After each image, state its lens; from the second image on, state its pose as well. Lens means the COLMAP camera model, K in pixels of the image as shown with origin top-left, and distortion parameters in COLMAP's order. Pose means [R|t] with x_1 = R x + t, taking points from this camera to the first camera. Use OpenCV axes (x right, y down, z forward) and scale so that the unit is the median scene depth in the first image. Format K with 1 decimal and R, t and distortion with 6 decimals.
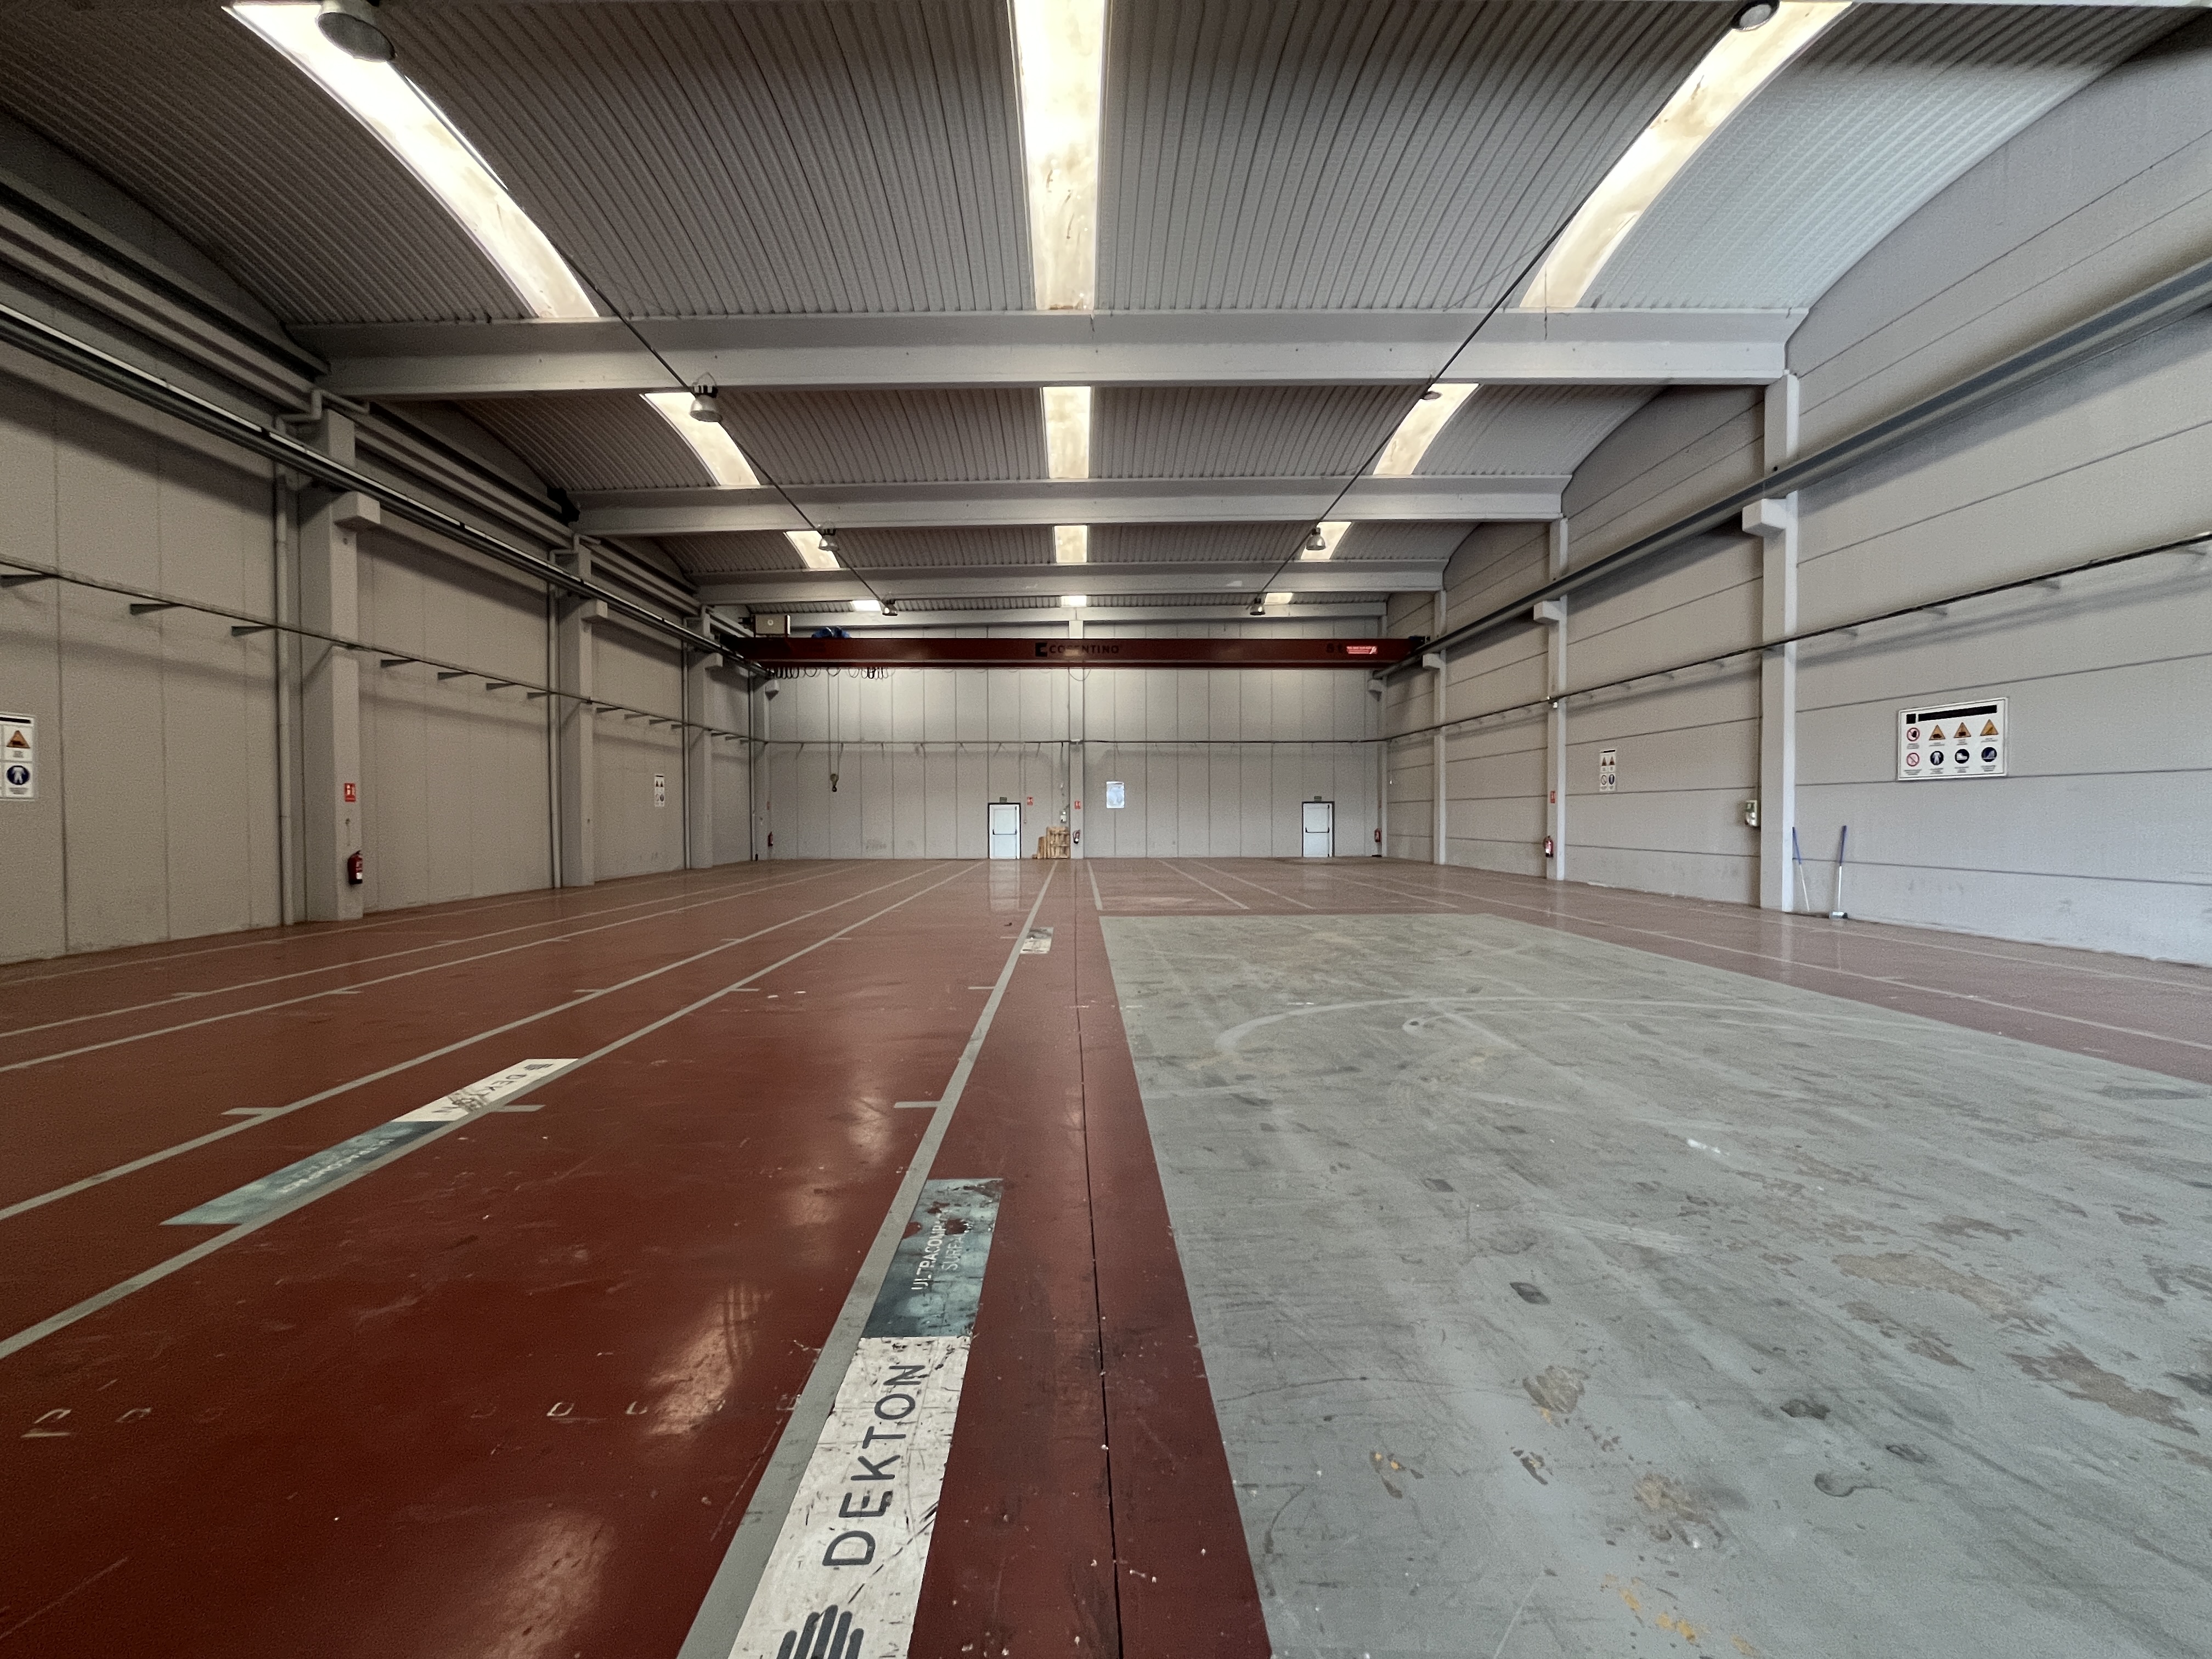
lens RADIAL K [[896.1, 0, 1102.5], [0, 896.1, 830.8], [0, 0, 1]] dist [-0.001296, -0.000505]
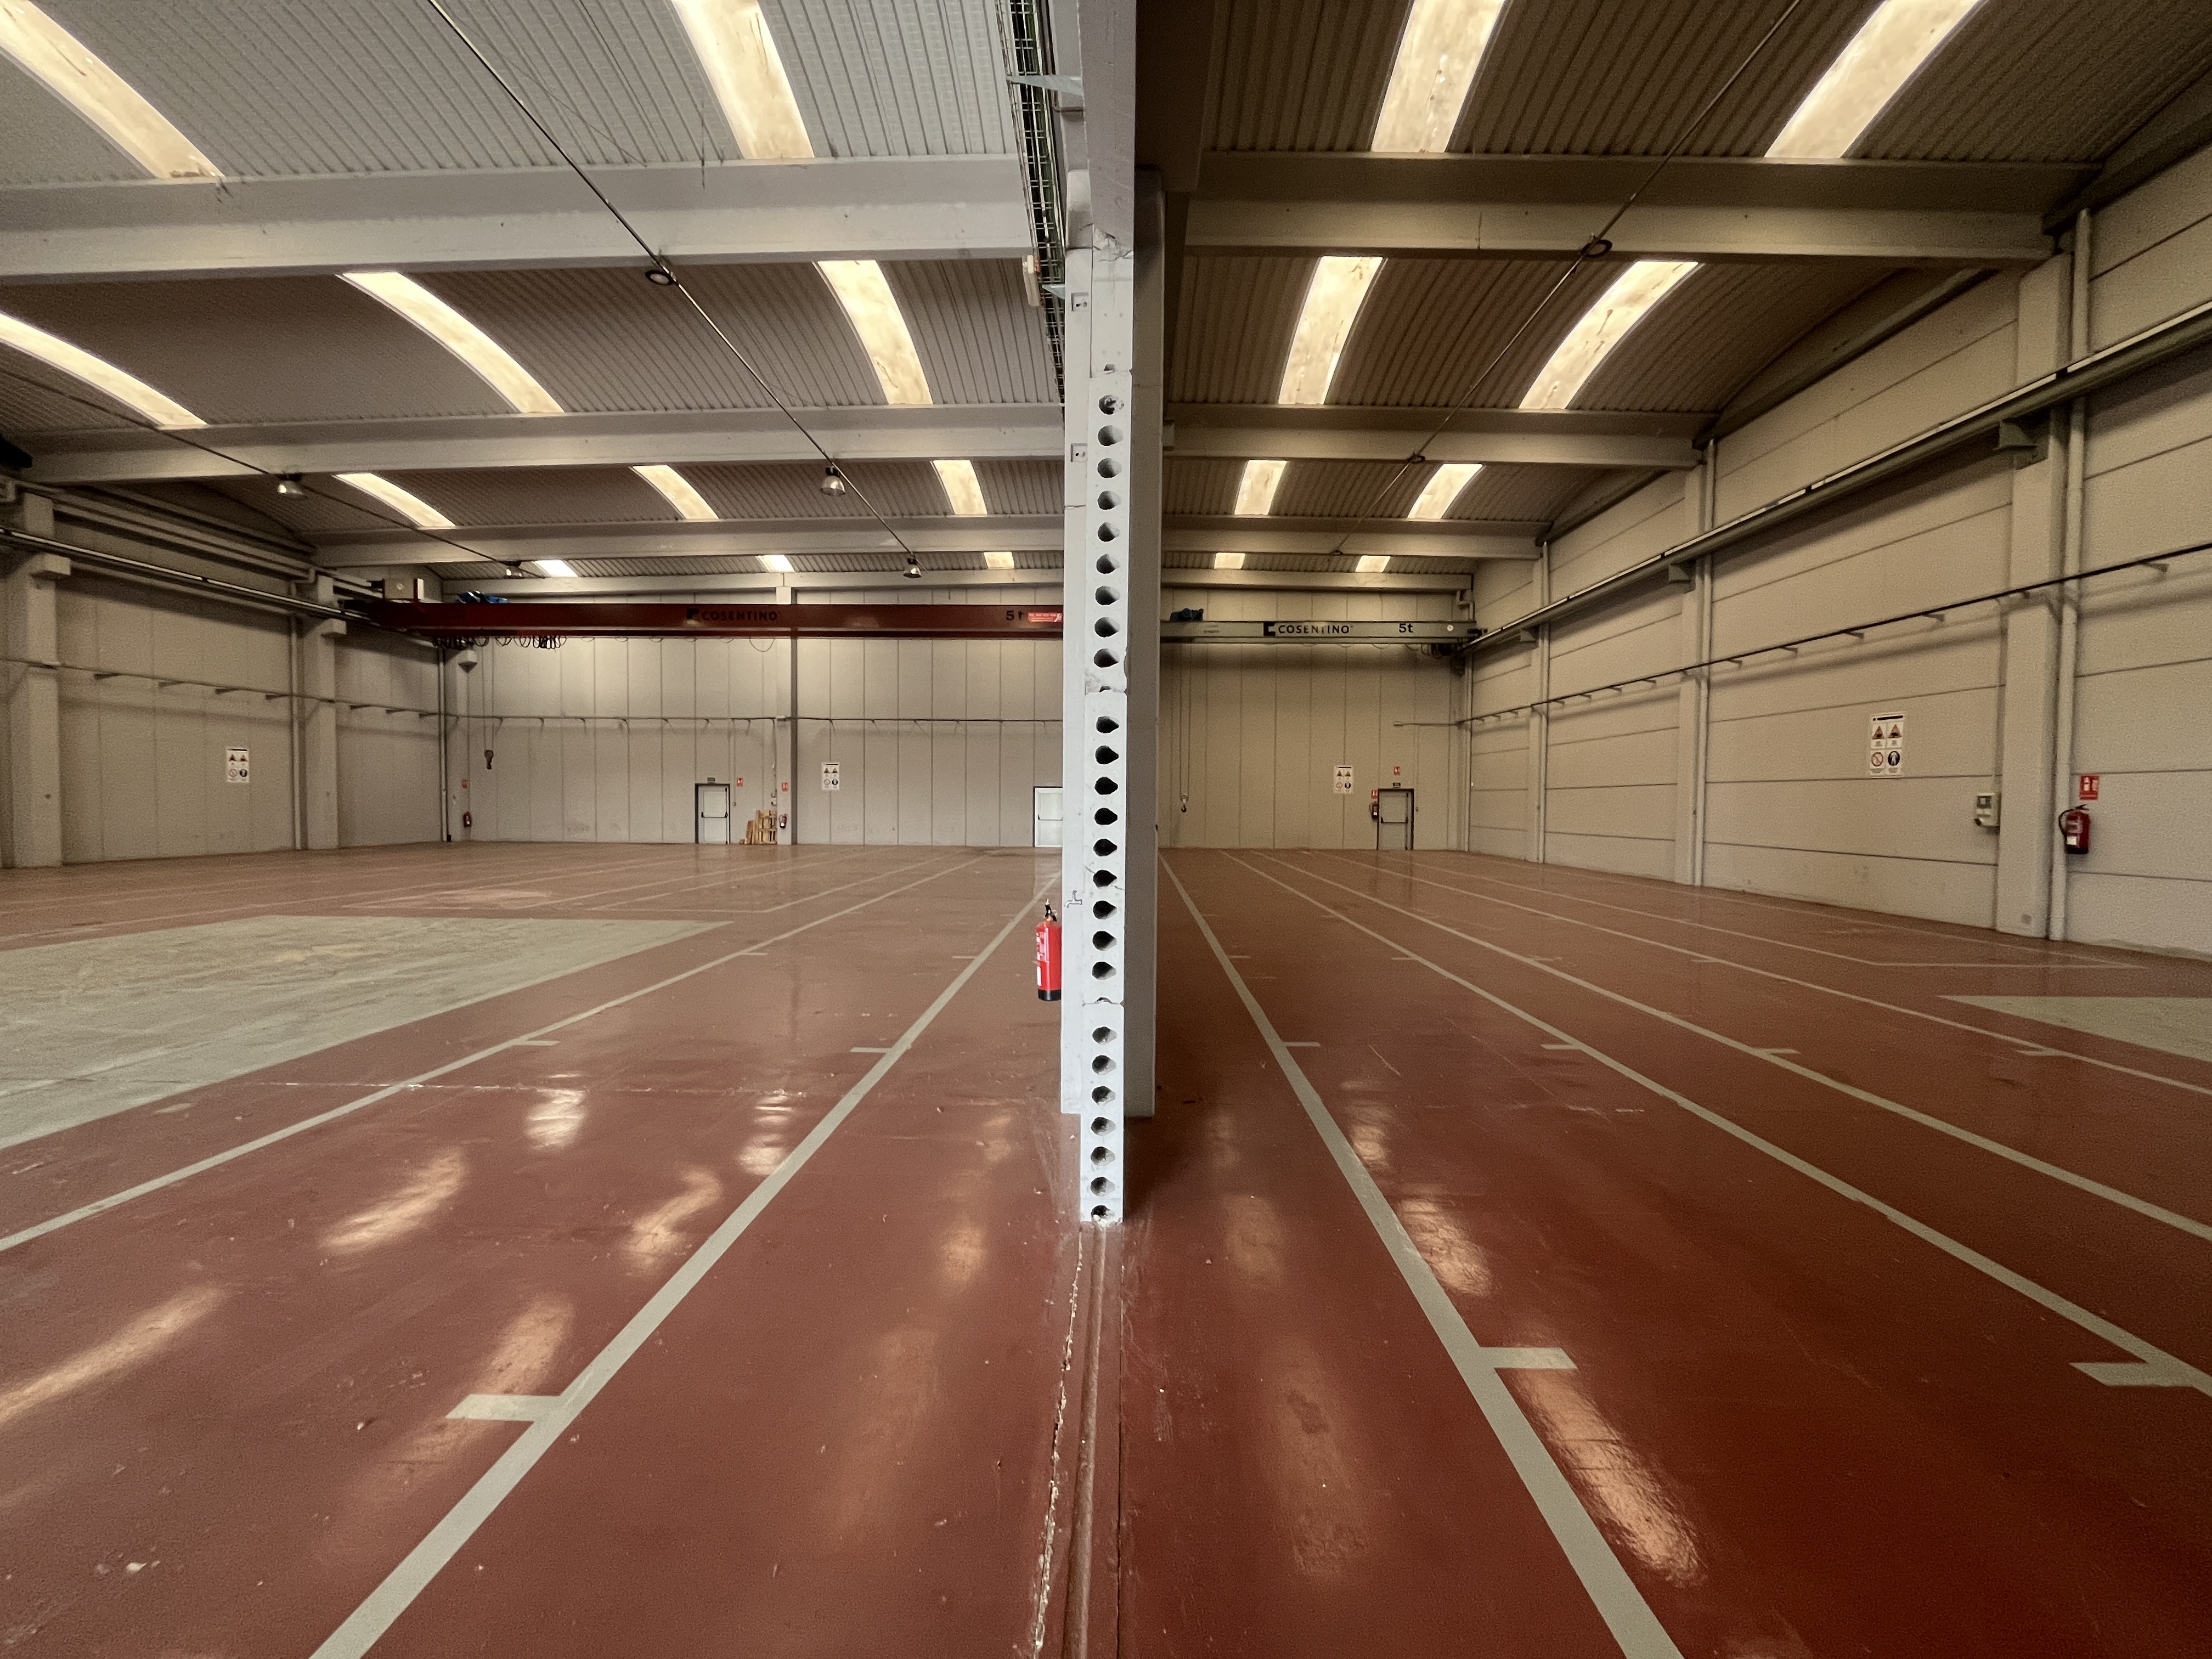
lens RADIAL K [[896.1, 0, 1102.5], [0, 896.1, 830.8], [0, 0, 1]] dist [-0.001296, -0.000505]
pose [[0.998257, 0.014545, -0.057198, 0.432360], [-0.013634, 0.999774, 0.016292, -0.003752], [0.057422, -0.015484, 0.998230, 0.112357]]
